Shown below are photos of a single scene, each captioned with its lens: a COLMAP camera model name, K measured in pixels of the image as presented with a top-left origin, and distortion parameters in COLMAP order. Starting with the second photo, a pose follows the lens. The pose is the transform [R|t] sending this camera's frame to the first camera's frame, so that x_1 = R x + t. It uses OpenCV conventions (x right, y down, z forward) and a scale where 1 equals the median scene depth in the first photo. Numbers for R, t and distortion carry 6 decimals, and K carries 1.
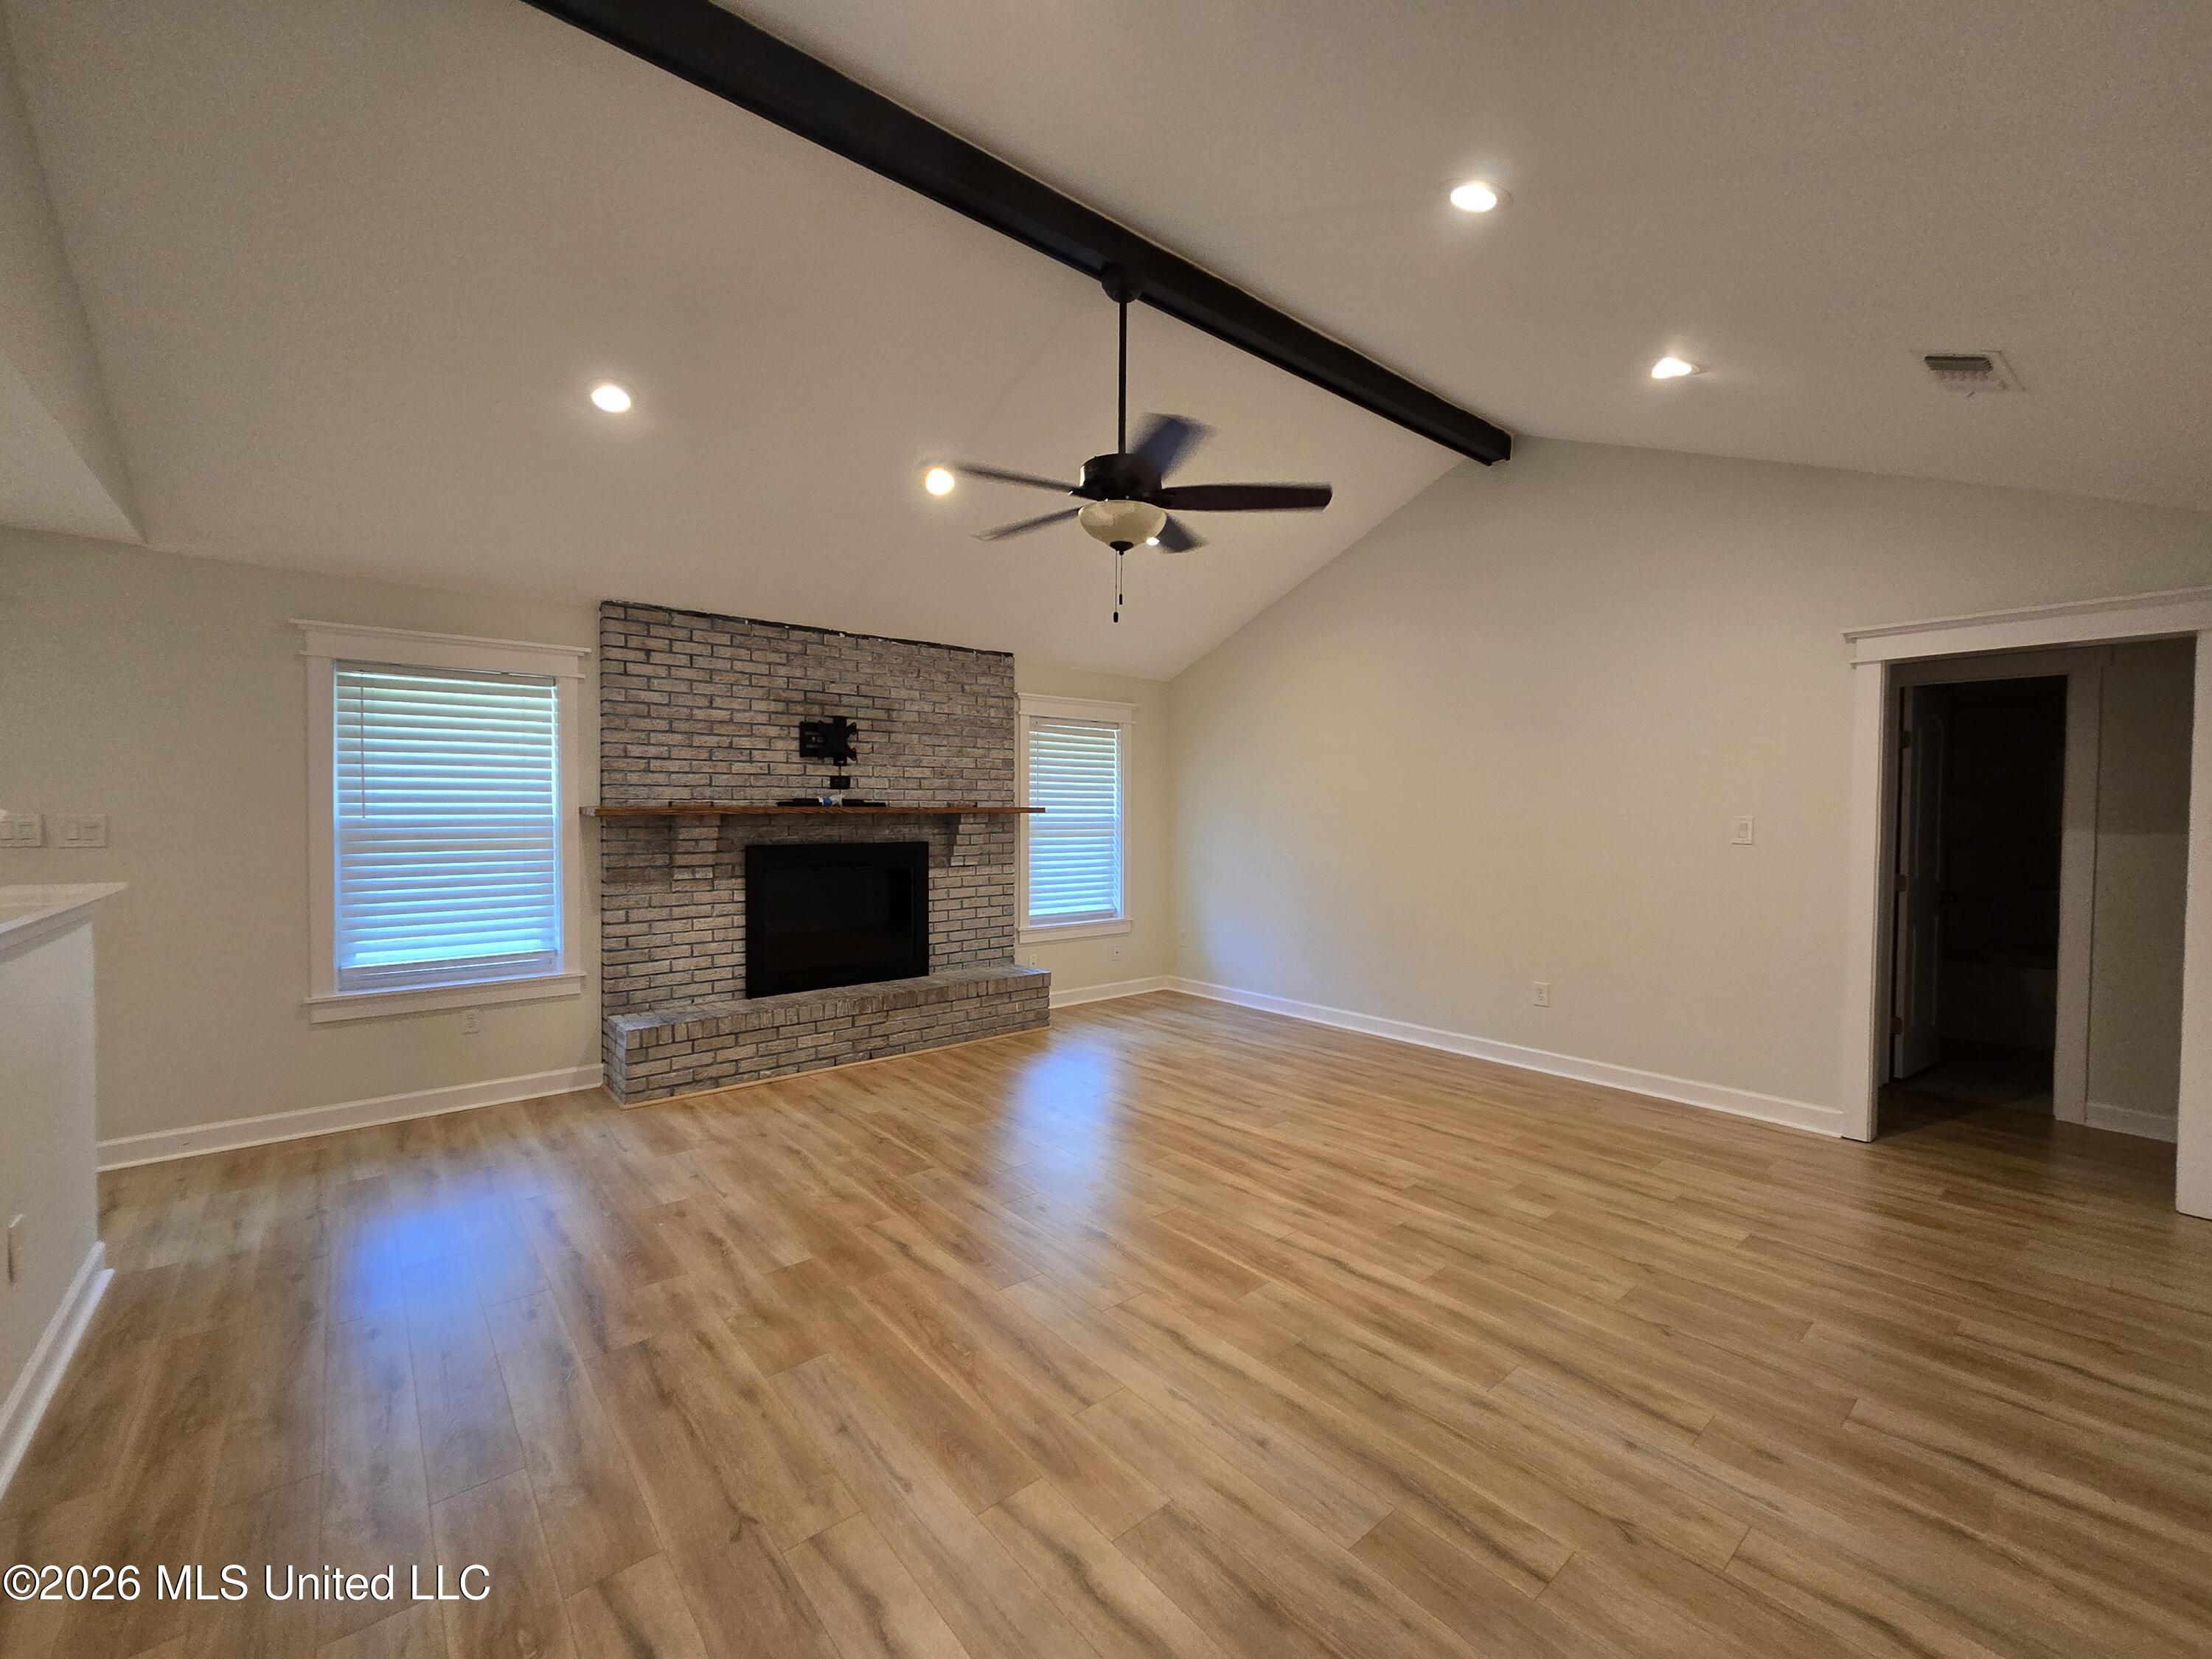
lens RADIAL K [[905.3, 0, 1111.1], [0, 905.3, 845.1], [0, 0, 1]] dist [0.001623, 0.000451]
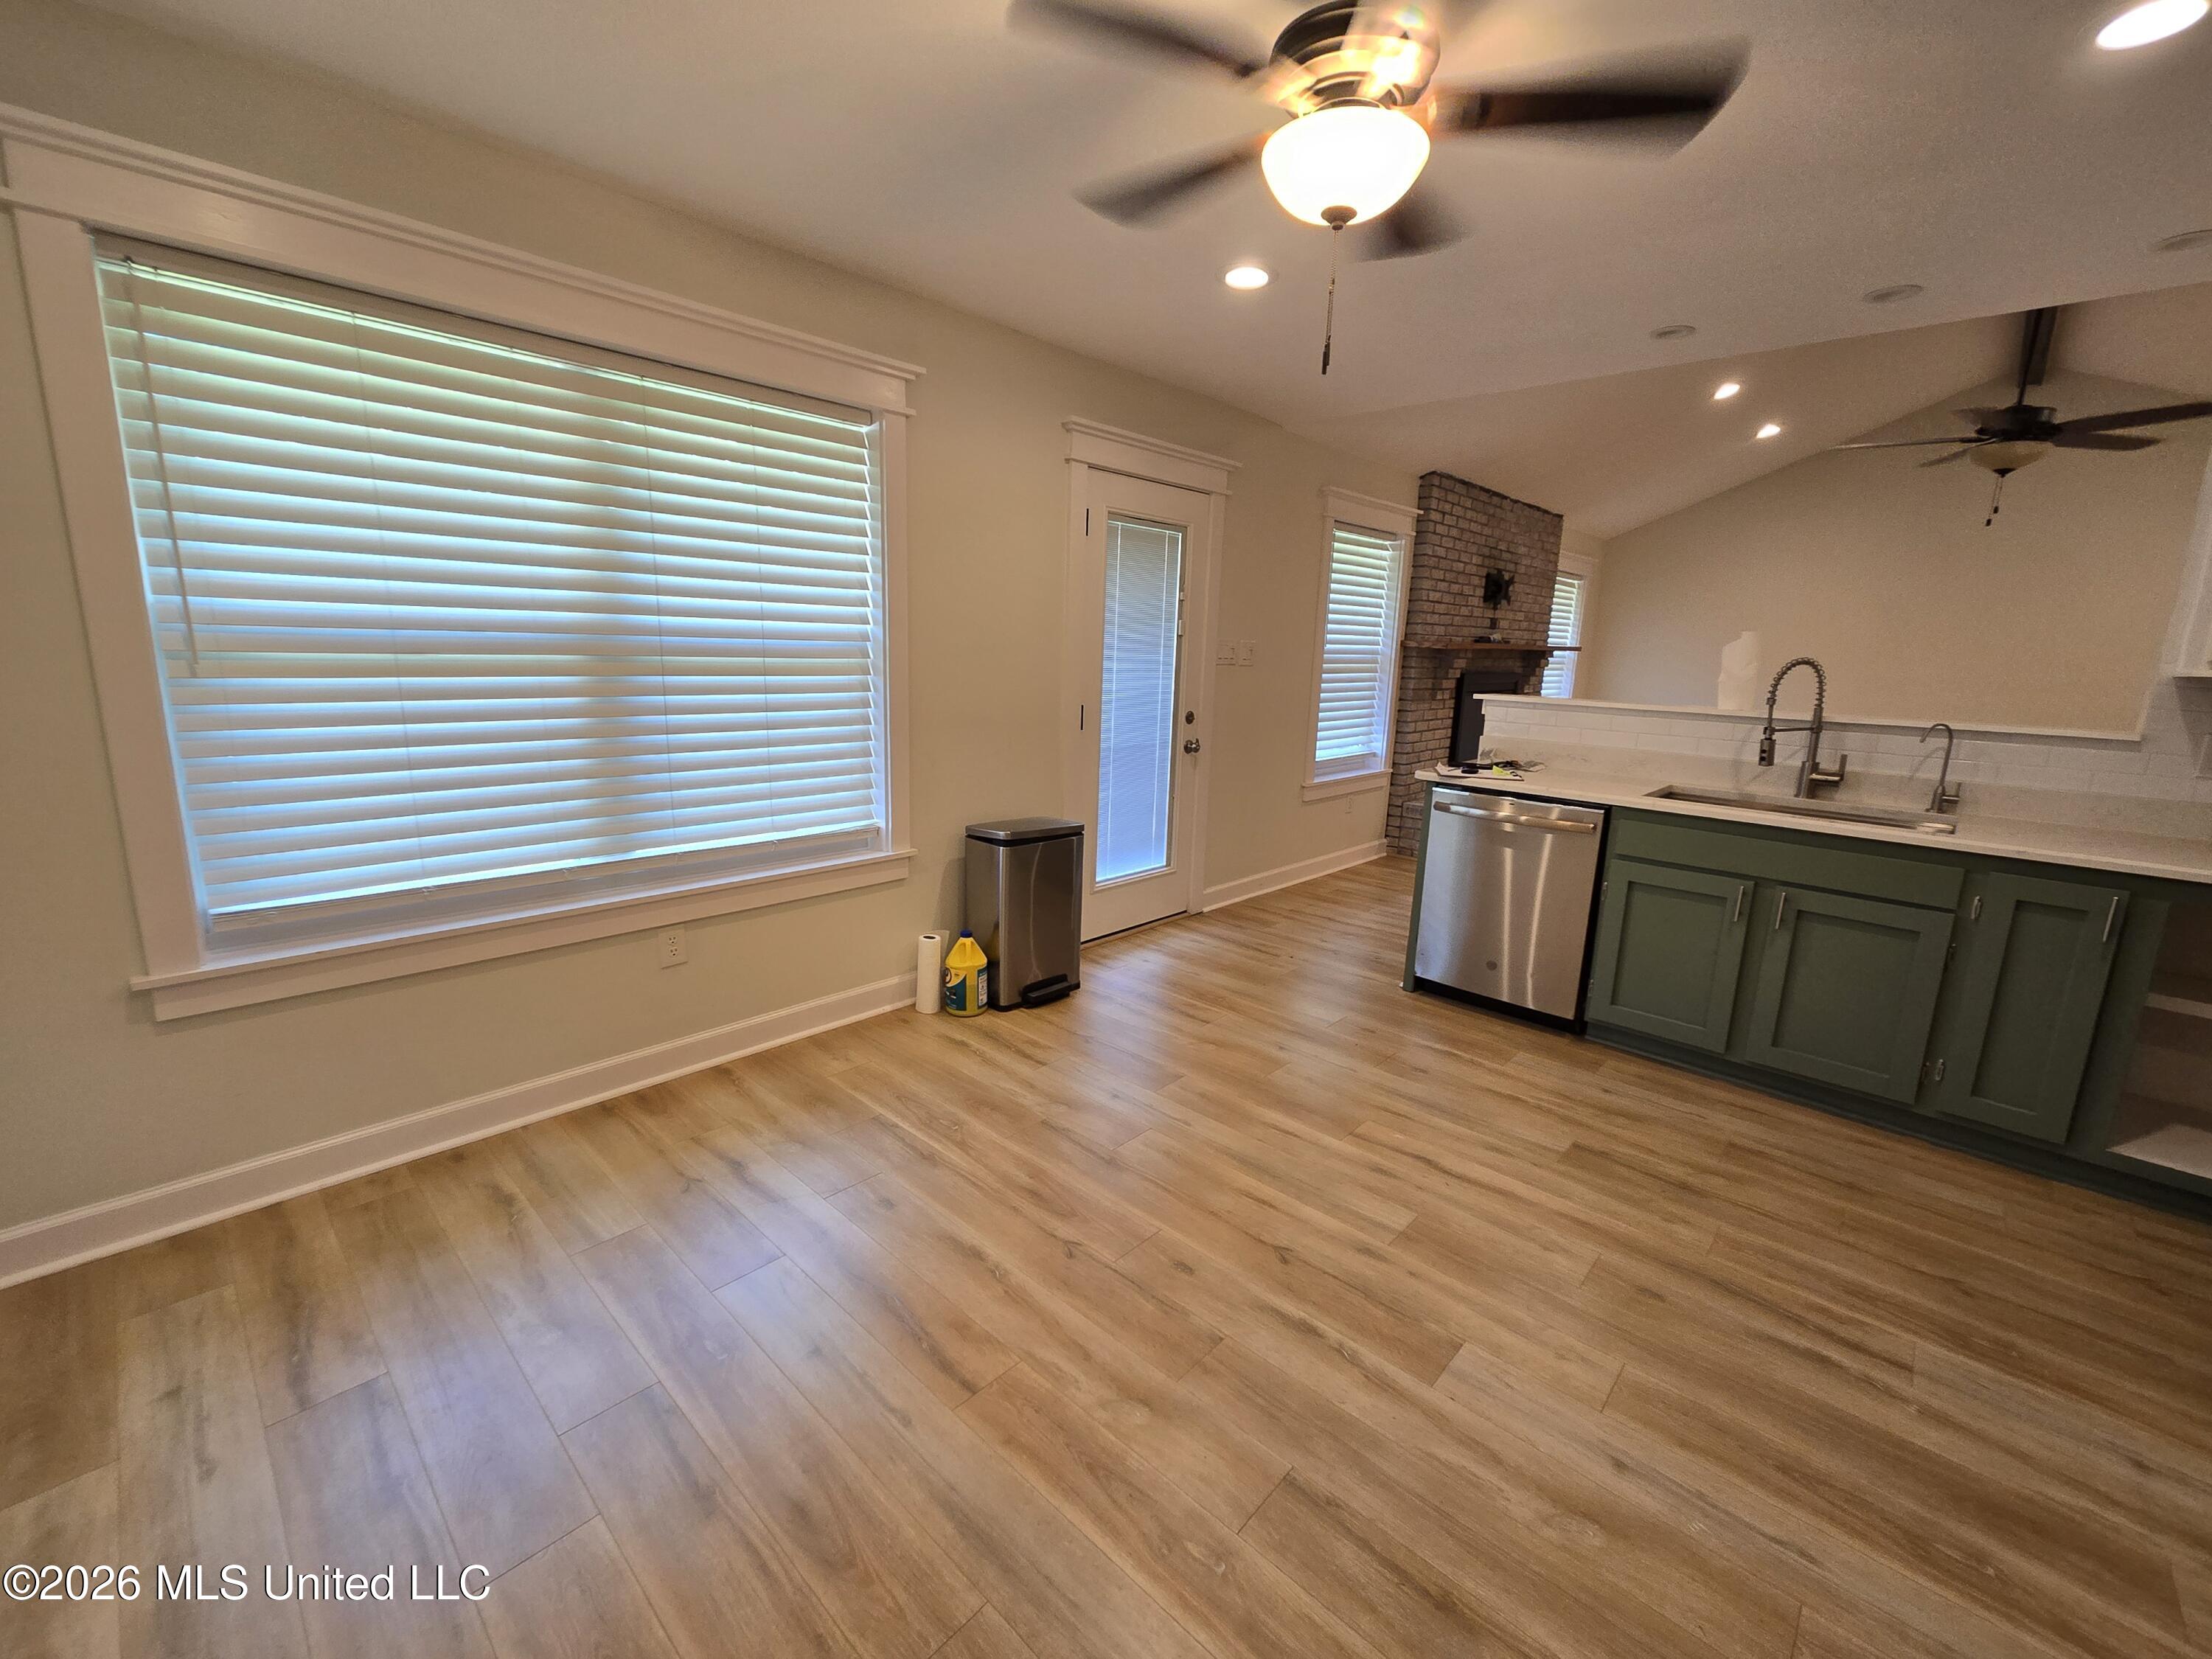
lens RADIAL K [[905.3, 0, 1124.7], [0, 905.3, 823.5], [0, 0, 1]] dist [0.001623, 0.000451]
pose [[0.992014, 0.004341, 0.126056, -1.061294], [-0.024791, 0.986624, 0.161114, 0.015225], [-0.123670, -0.162952, 0.978852, -0.221679]]
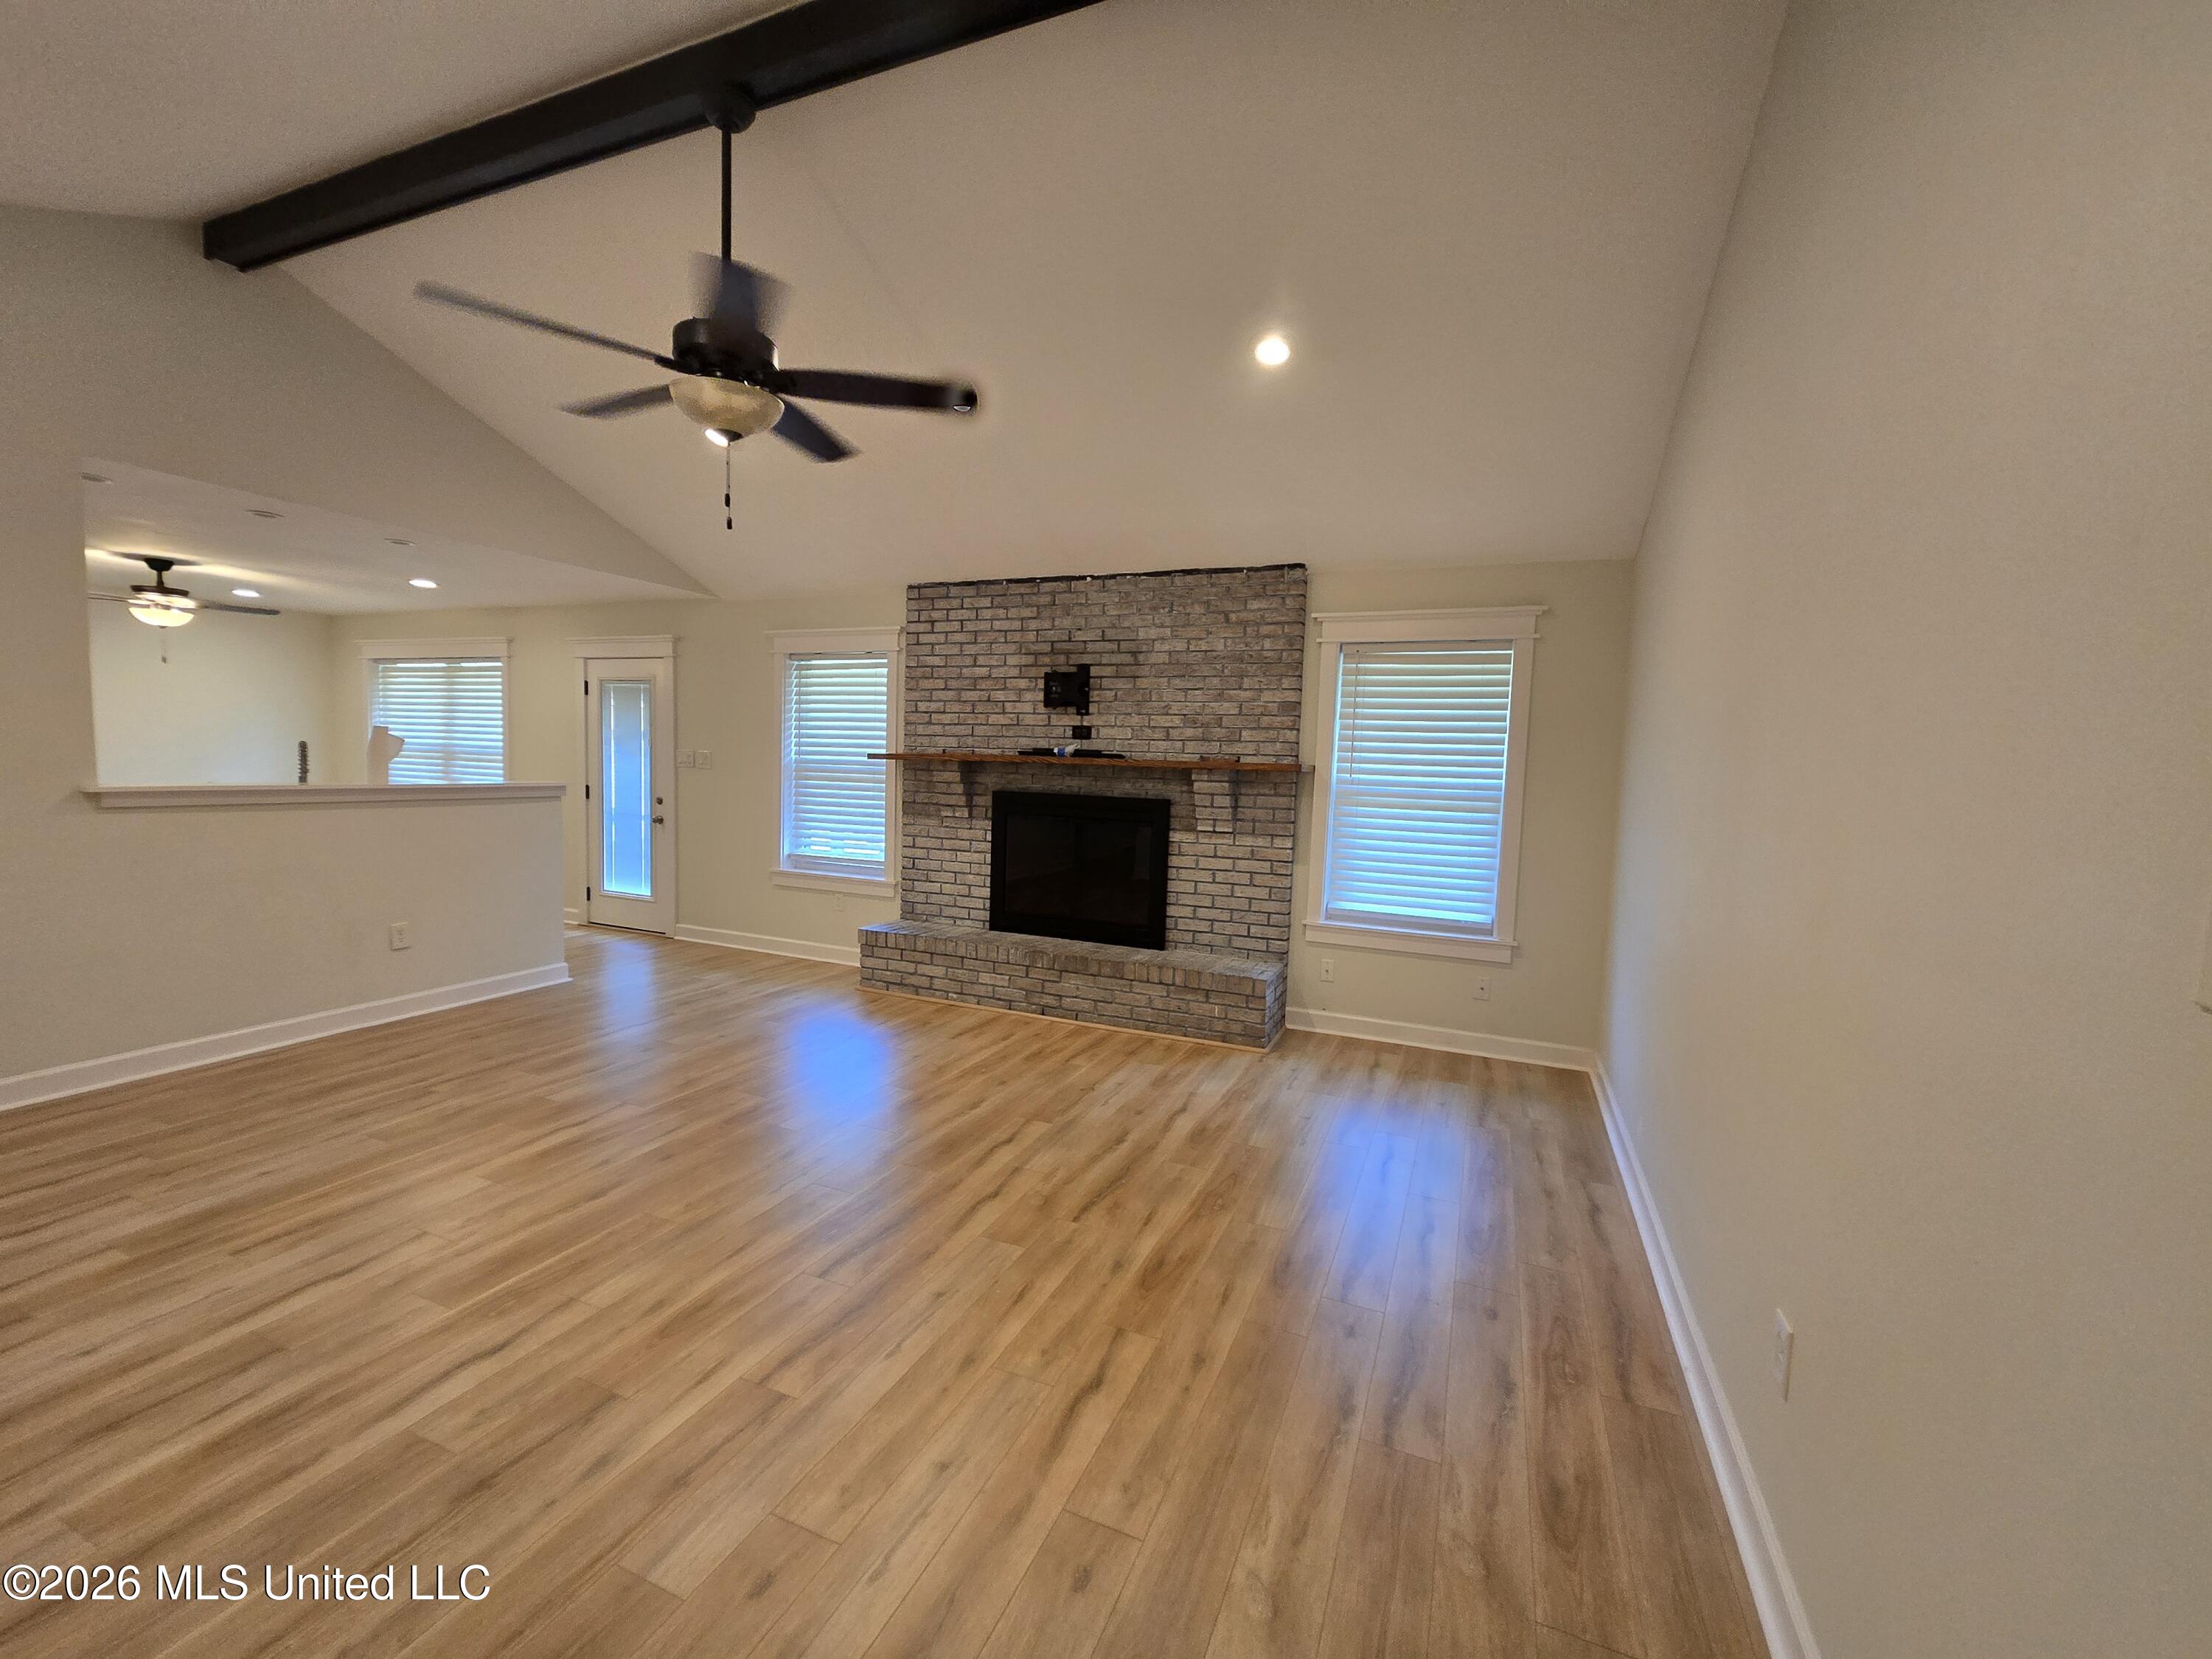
lens RADIAL K [[905.3, 0, 1125.7], [0, 905.3, 843.9], [0, 0, 1]] dist [0.001623, 0.000451]
pose [[0.460744, 0.096922, -0.882225, 0.660361], [-0.065407, 0.995024, 0.075155, -0.029119], [0.885120, 0.023076, 0.464791, 0.654795]]
